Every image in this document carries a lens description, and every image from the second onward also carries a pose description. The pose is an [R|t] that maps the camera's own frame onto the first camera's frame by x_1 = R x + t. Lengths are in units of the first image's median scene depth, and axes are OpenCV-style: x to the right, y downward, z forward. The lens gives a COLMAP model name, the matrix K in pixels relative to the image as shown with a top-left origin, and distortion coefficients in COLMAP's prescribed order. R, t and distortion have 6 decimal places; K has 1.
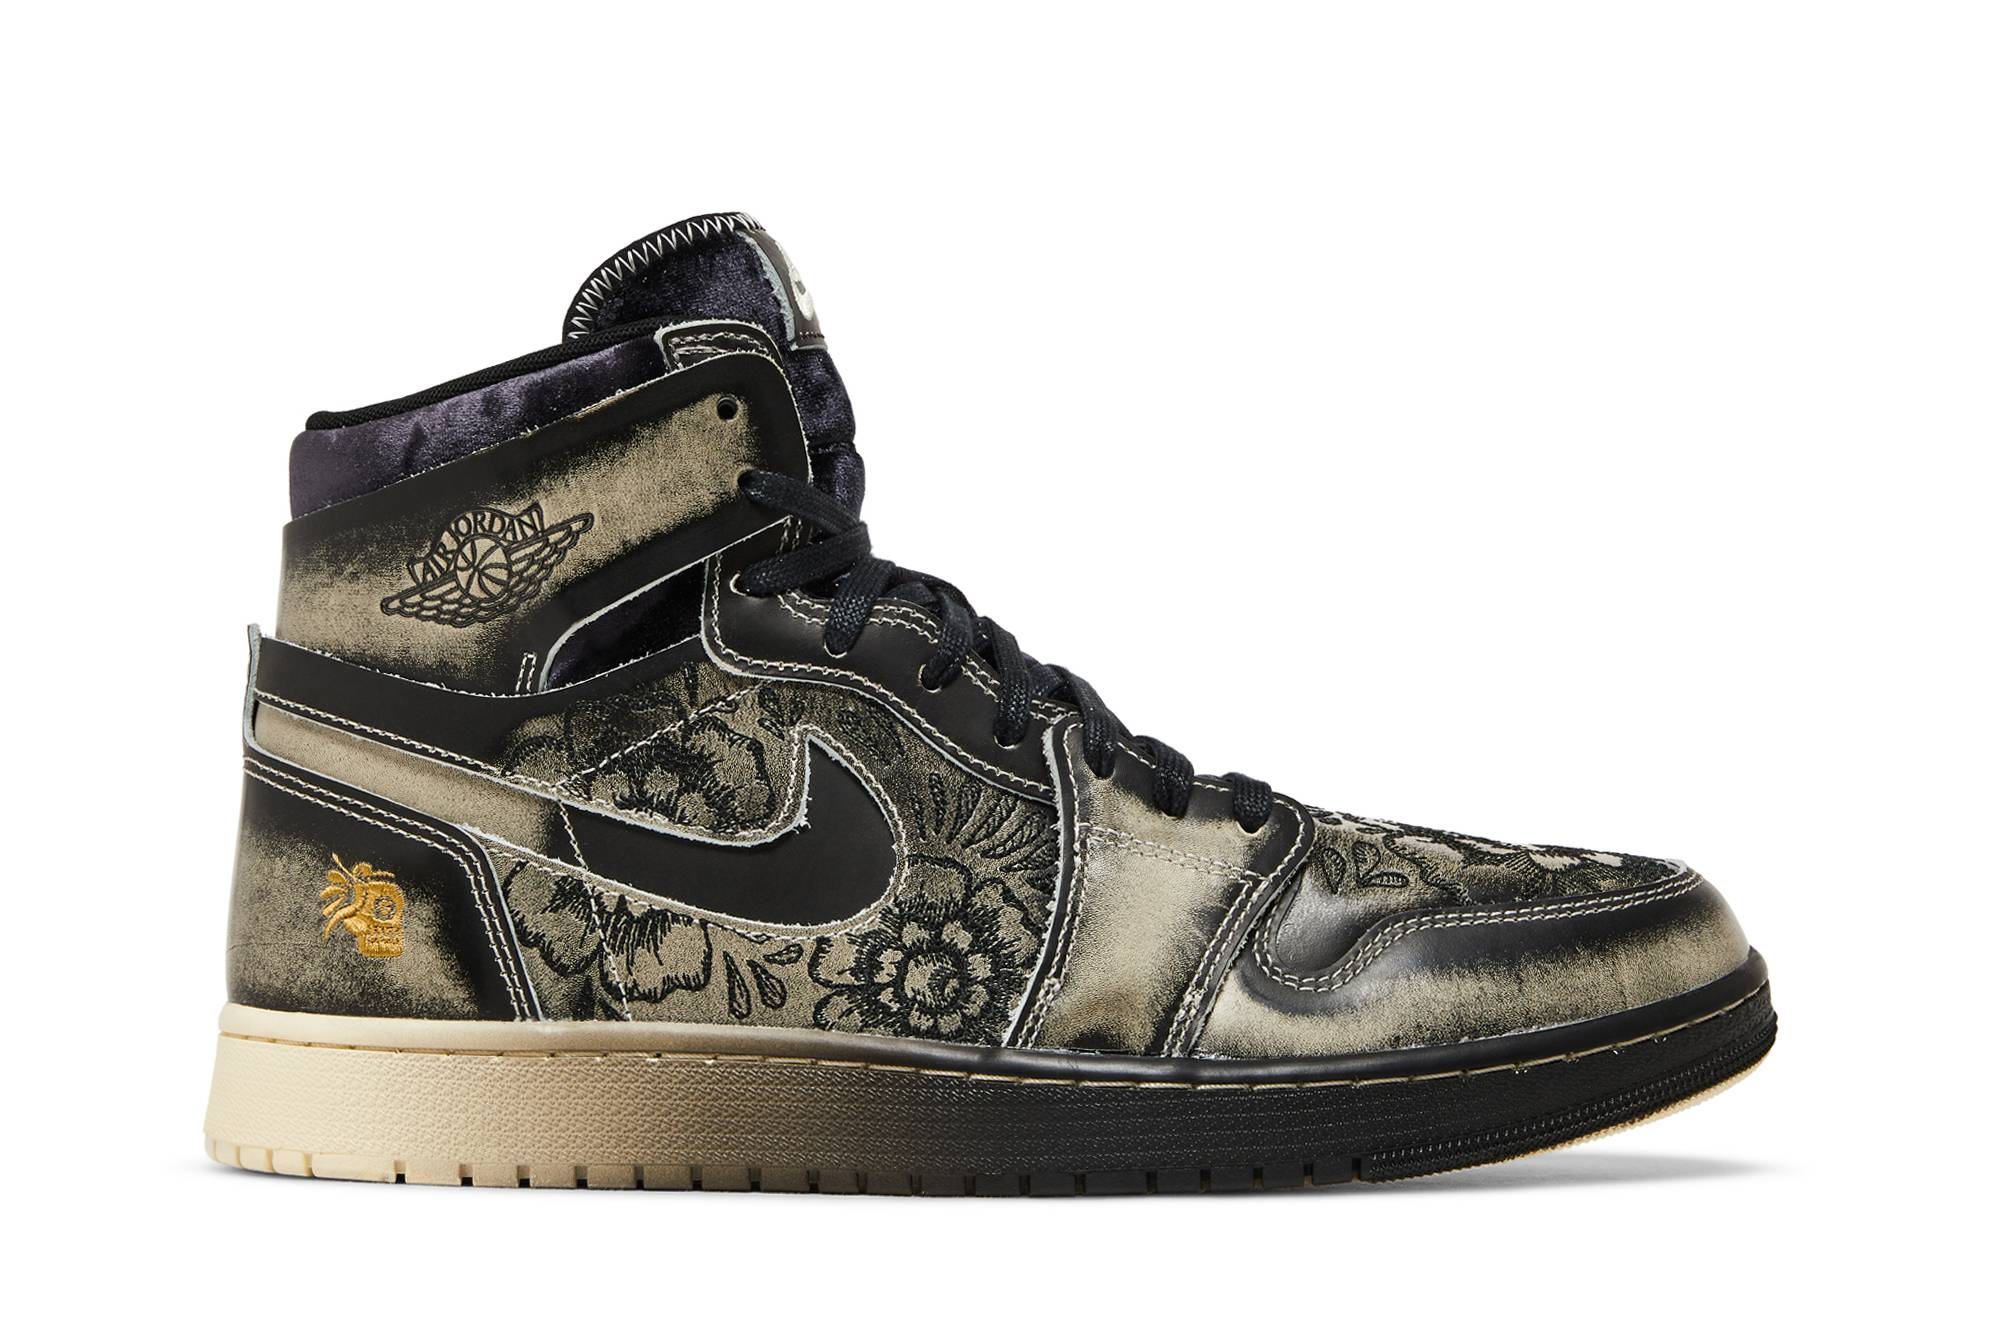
lens RADIAL K [[4033.4, 0, 1000.0], [0, 4033.4, 666.5], [0, 0, 1]] dist [0.011432, -0.141026]
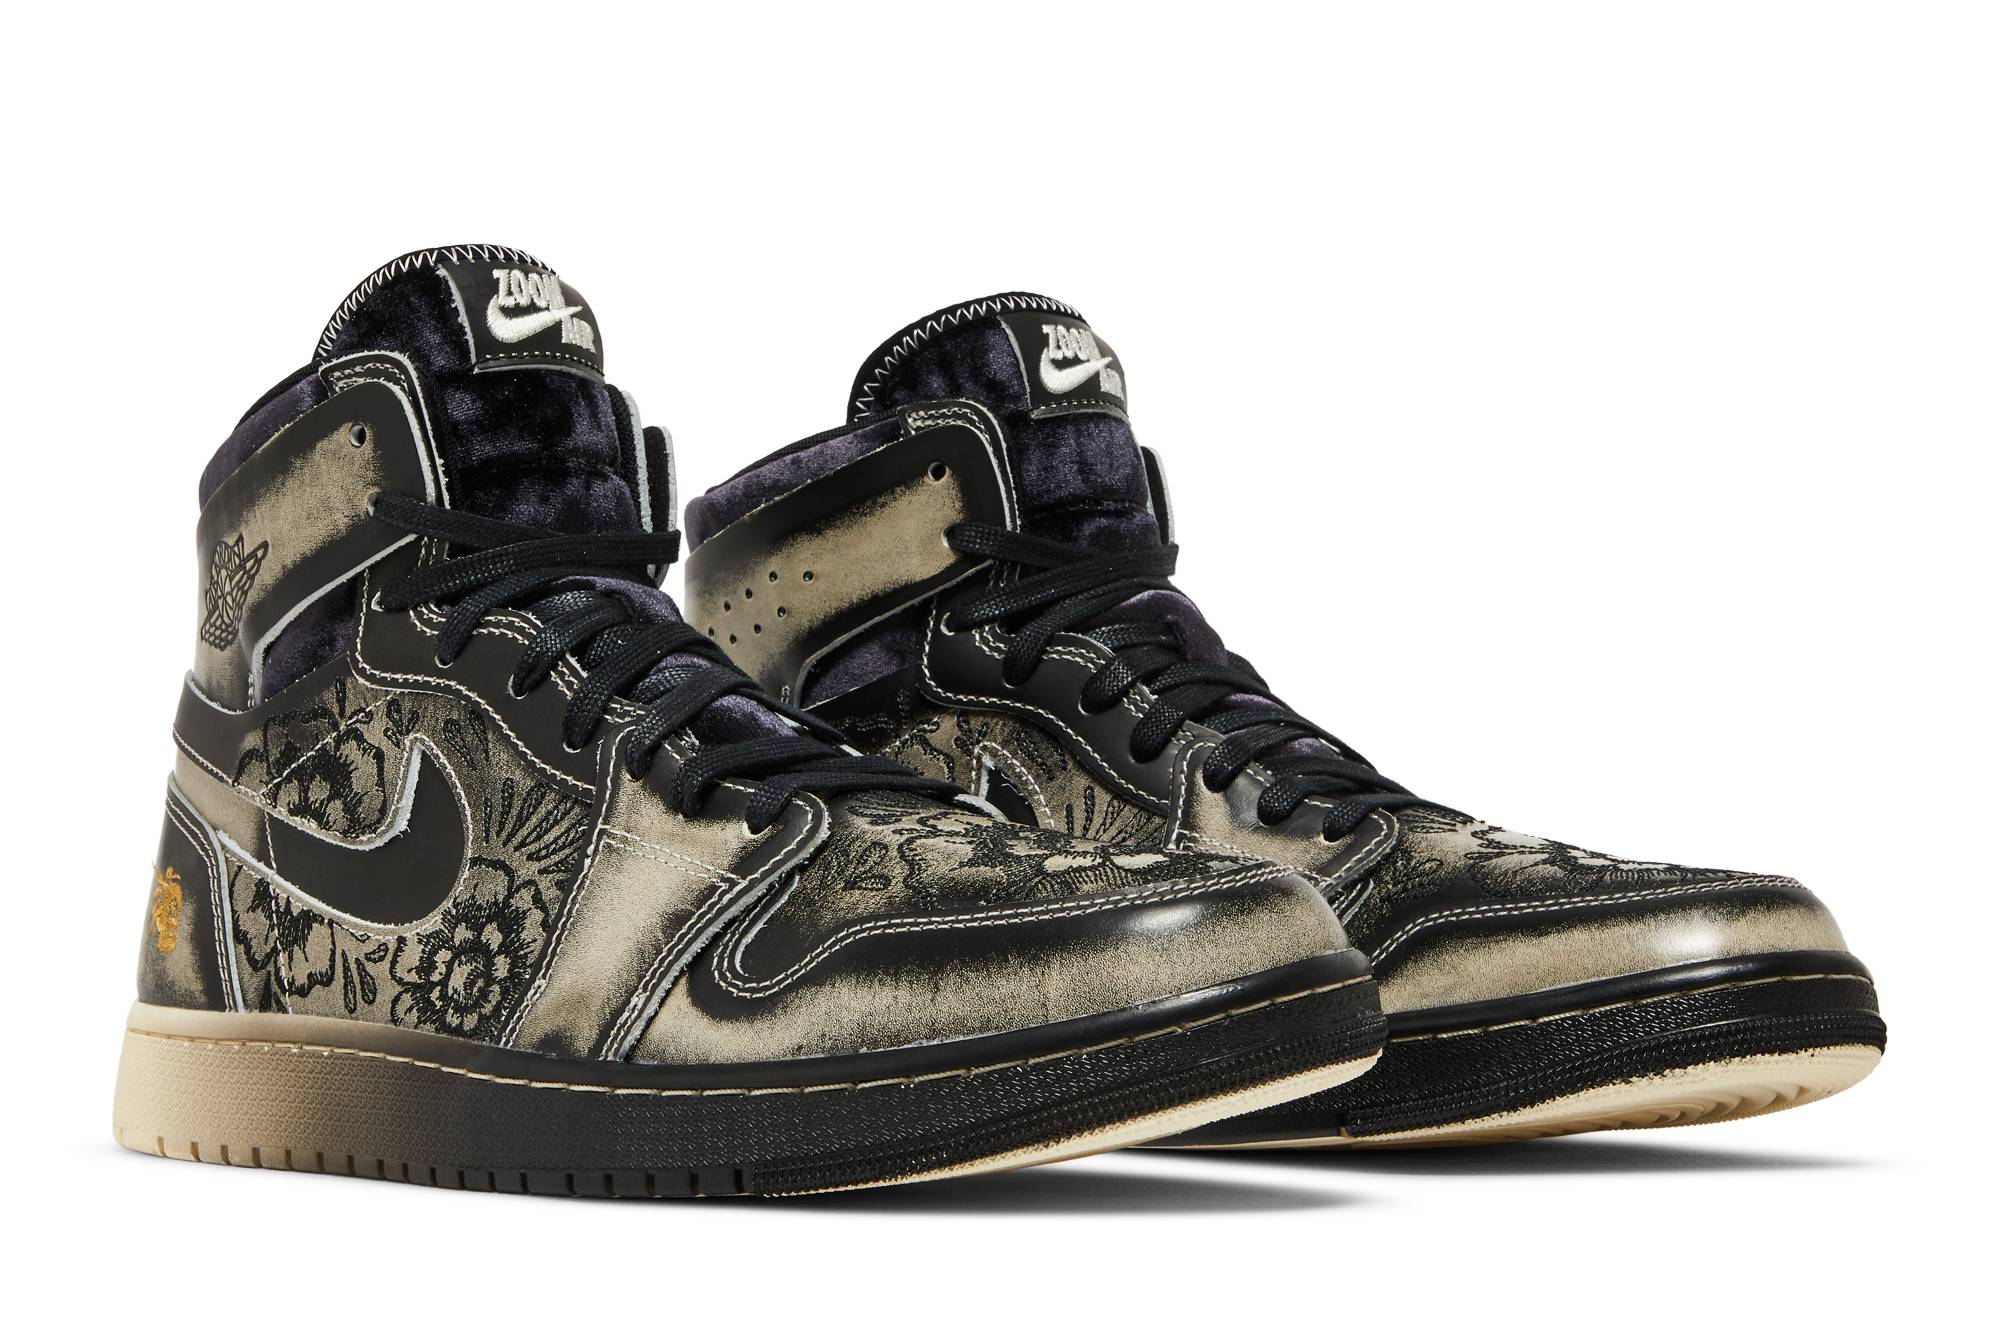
lens RADIAL K [[4033.4, 0, 1000.0], [0, 4033.4, 666.5], [0, 0, 1]] dist [0.011432, -0.141026]
pose [[0.799710, -0.031151, -0.599578, 0.703086], [0.028506, 0.999497, -0.013908, 0.016072], [0.599710, -0.005969, 0.800195, 0.256891]]
